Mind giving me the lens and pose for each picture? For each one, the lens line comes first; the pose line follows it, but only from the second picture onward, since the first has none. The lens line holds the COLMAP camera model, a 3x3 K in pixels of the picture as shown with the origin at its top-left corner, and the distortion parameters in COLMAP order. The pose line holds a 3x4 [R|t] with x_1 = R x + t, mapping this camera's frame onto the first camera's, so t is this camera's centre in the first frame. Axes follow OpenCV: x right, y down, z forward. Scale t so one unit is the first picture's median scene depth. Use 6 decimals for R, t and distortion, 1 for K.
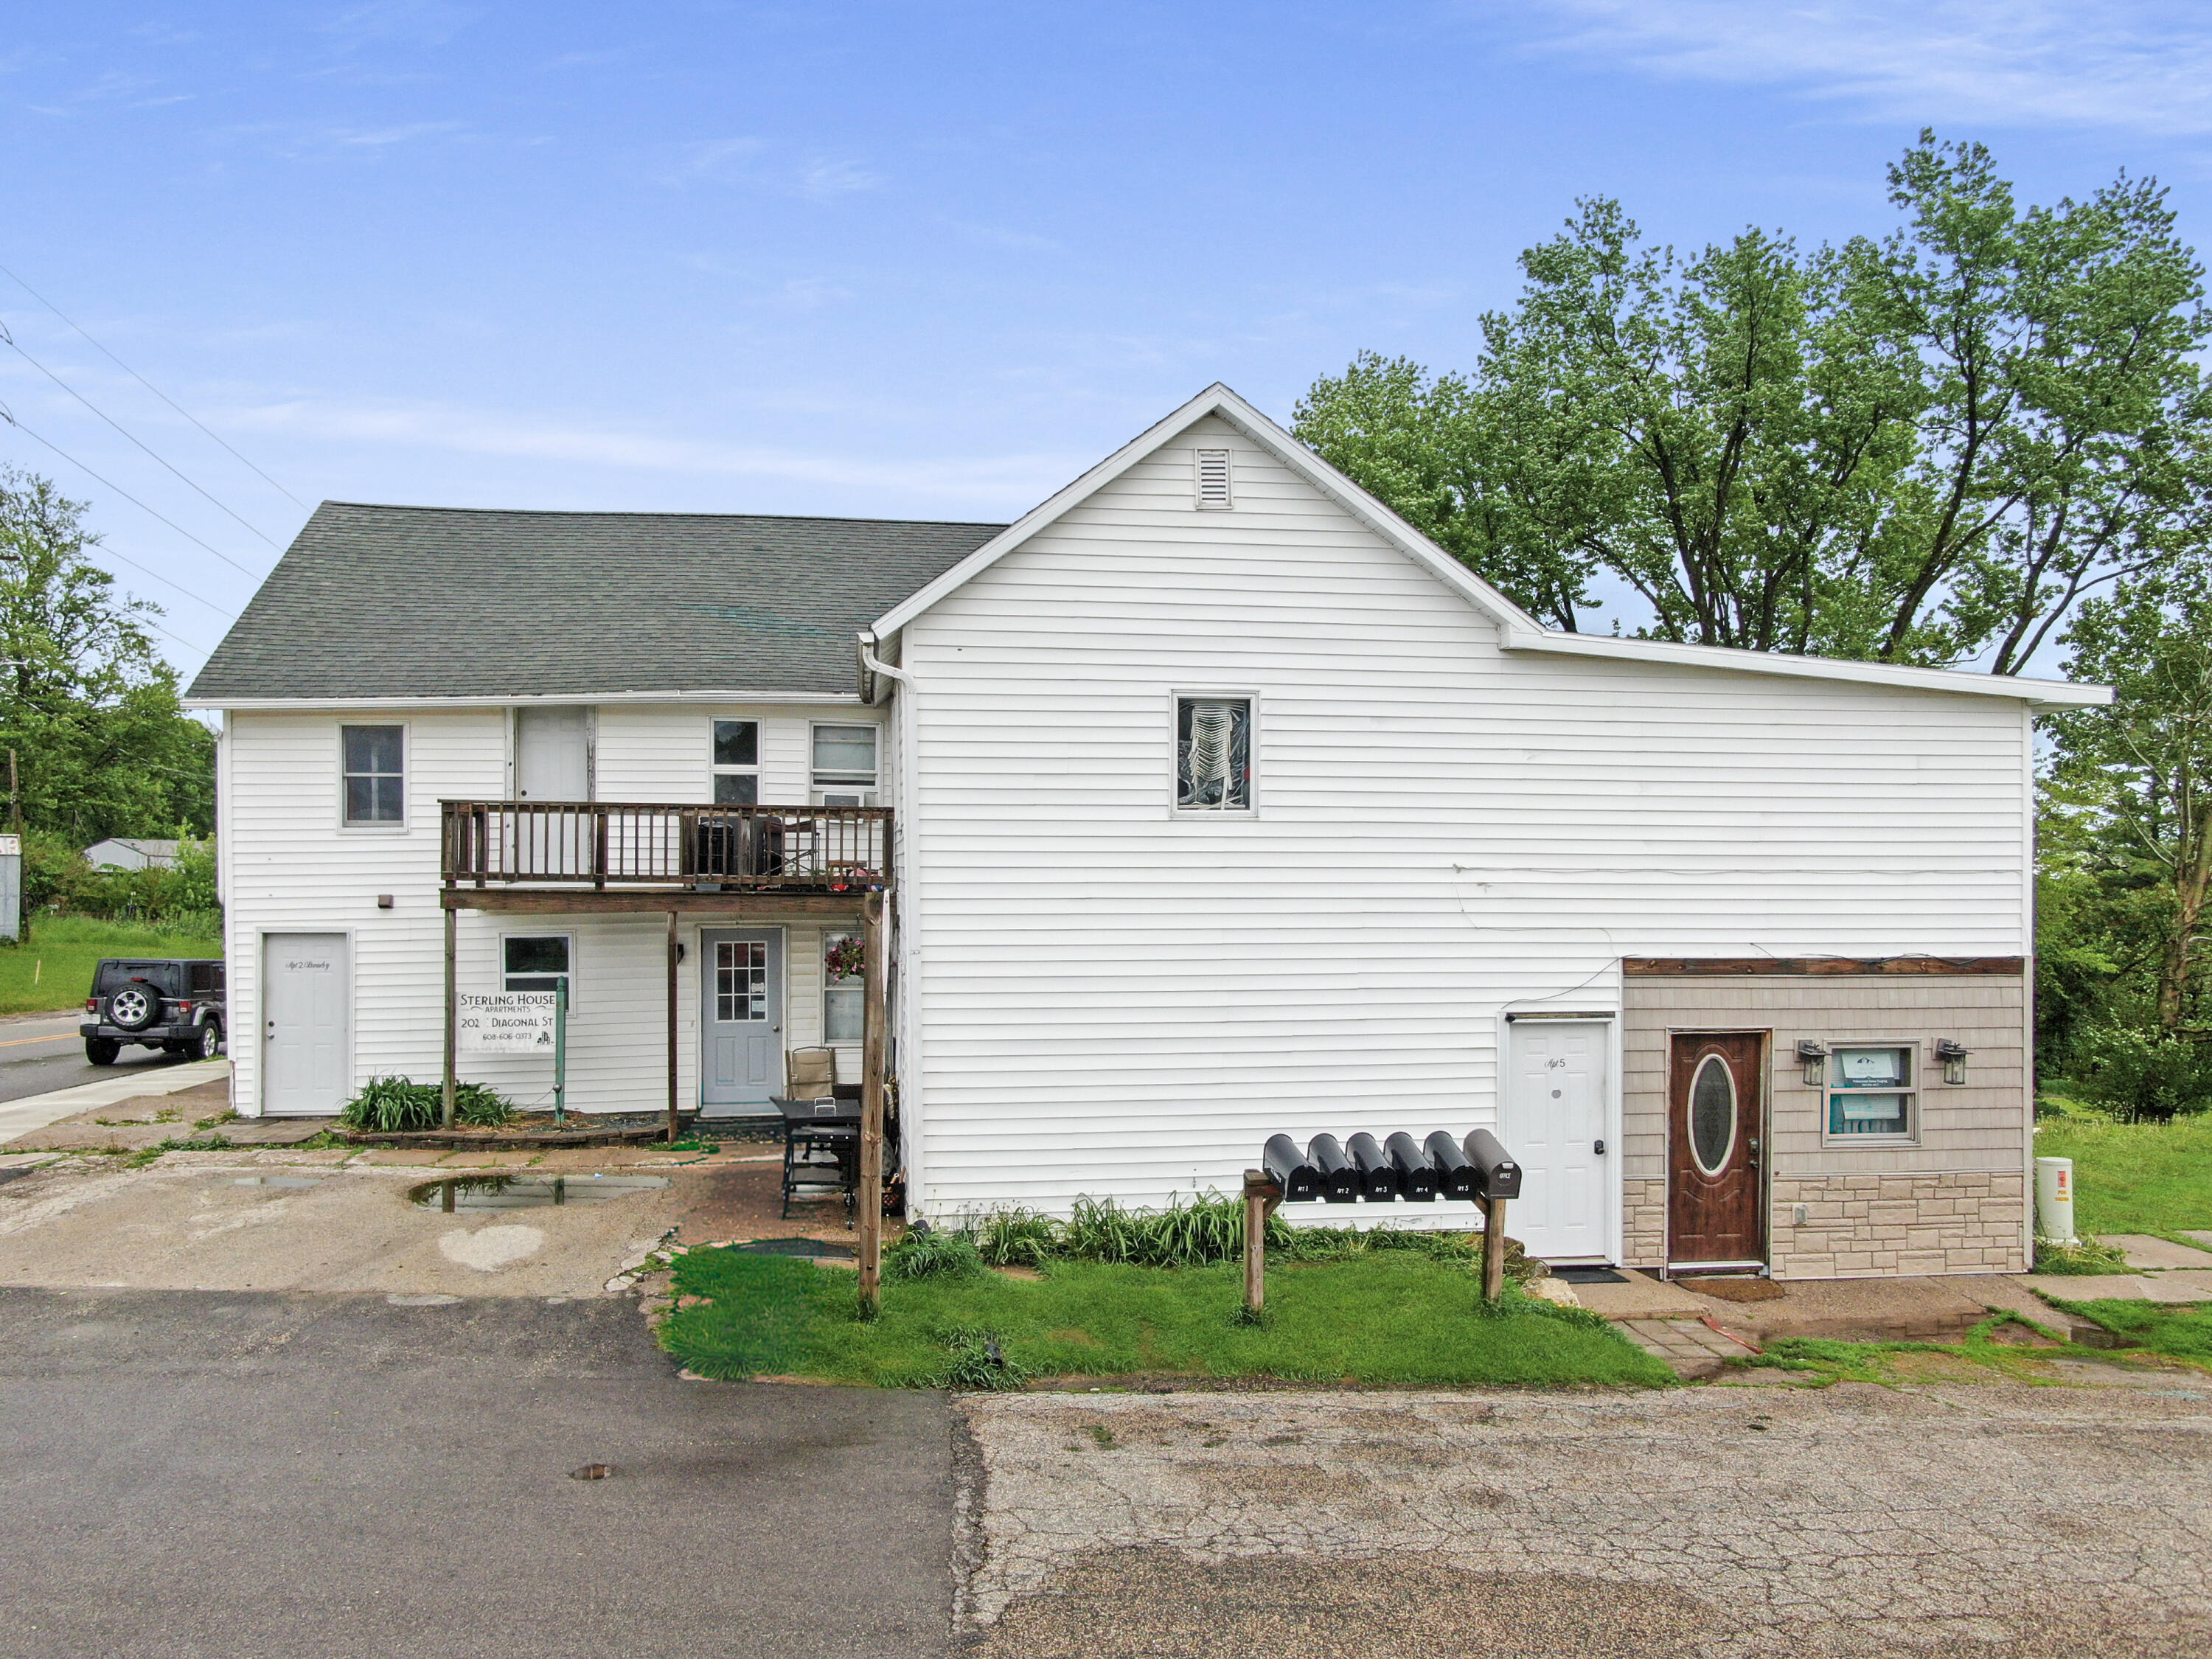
lens RADIAL K [[1609.6, 0, 1106.0], [0, 1609.6, 829.5], [0, 0, 1]] dist [-0.004943, 0.004324]
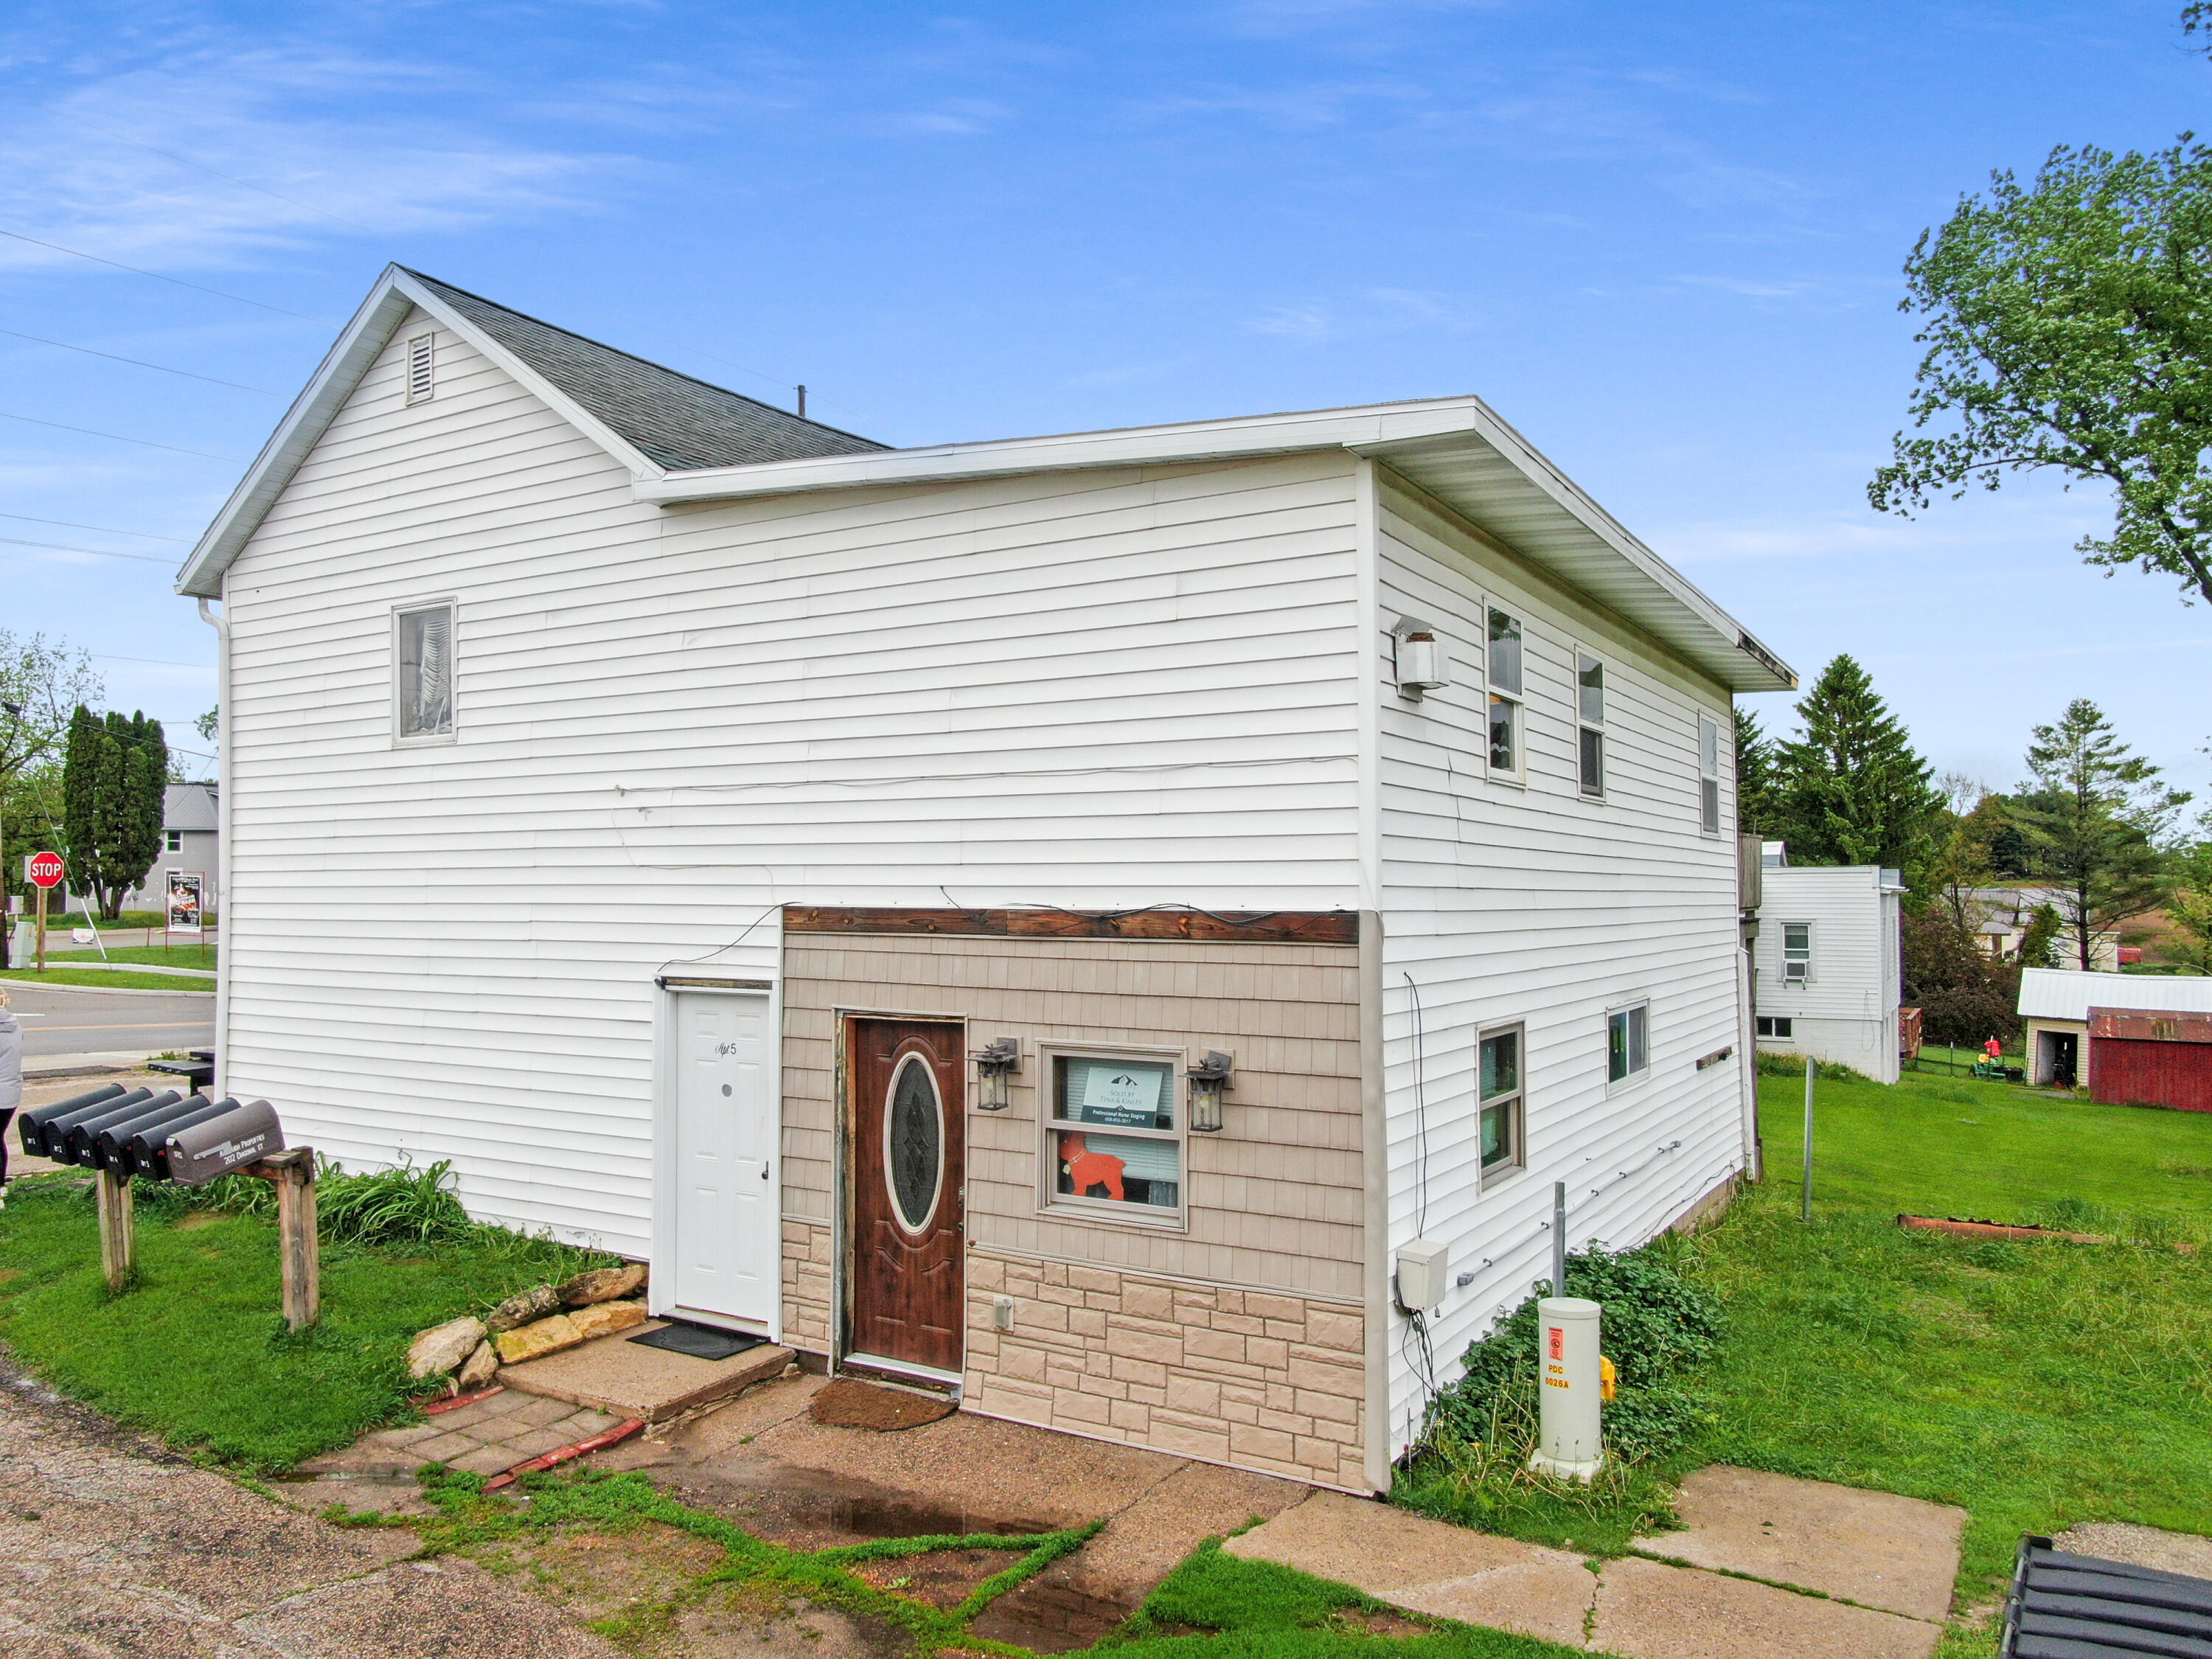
lens RADIAL K [[1591.3, 0, 1132.1], [0, 1591.3, 783.6], [0, 0, 1]] dist [-0.009013, -0.000703]
pose [[0.770744, -0.045954, -0.635485, 0.880347], [0.020054, 0.998651, -0.047893, 0.061450], [0.636829, 0.024170, 0.770626, 0.544548]]
